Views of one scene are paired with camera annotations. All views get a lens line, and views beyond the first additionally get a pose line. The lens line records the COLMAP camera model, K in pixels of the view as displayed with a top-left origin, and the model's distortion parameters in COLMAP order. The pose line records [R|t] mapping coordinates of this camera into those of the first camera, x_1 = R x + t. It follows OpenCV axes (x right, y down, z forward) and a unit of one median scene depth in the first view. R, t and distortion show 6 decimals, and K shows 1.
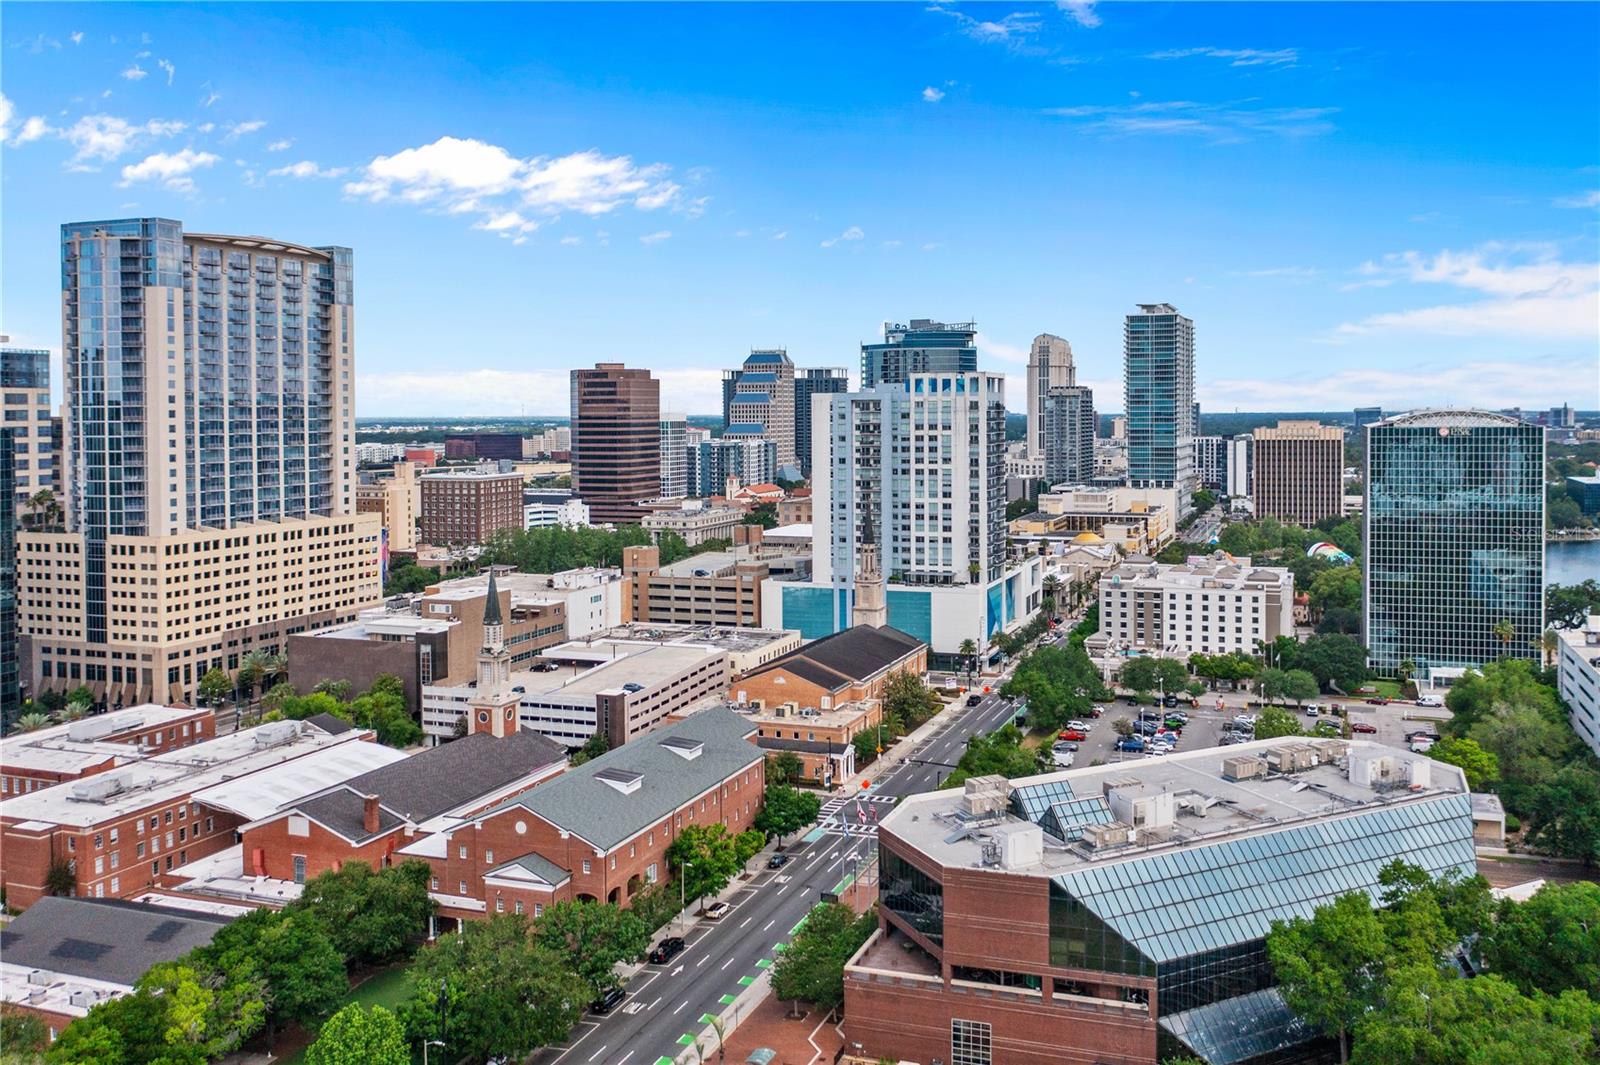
lens RADIAL K [[1288.9, 0, 903.9], [0, 1288.9, 445.1], [0, 0, 1]] dist [-0.010376, -0.003724]
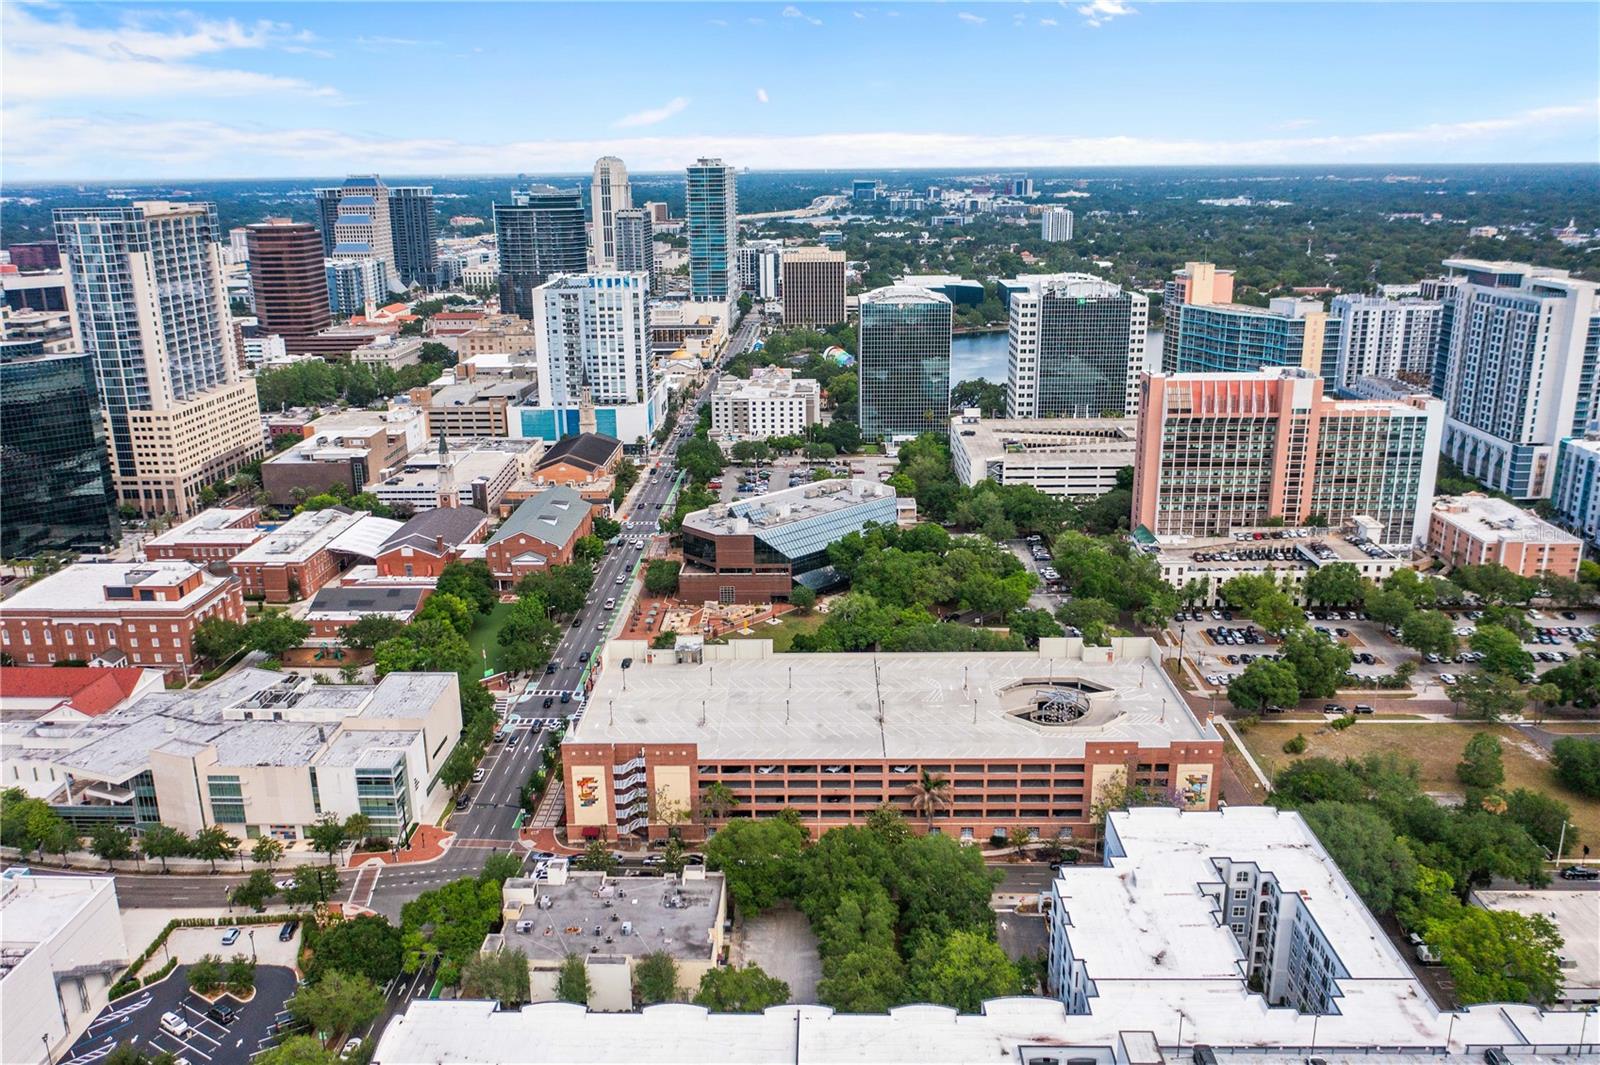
lens RADIAL K [[1258.1, 0, 800.0], [0, 1258.1, 532.5], [0, 0, 1]] dist [-0.007881, -0.004507]
pose [[0.956400, -0.085491, 0.279267, -0.224232], [0.011198, 0.966230, 0.257439, -0.152603], [-0.291844, -0.243087, 0.925060, -0.637185]]
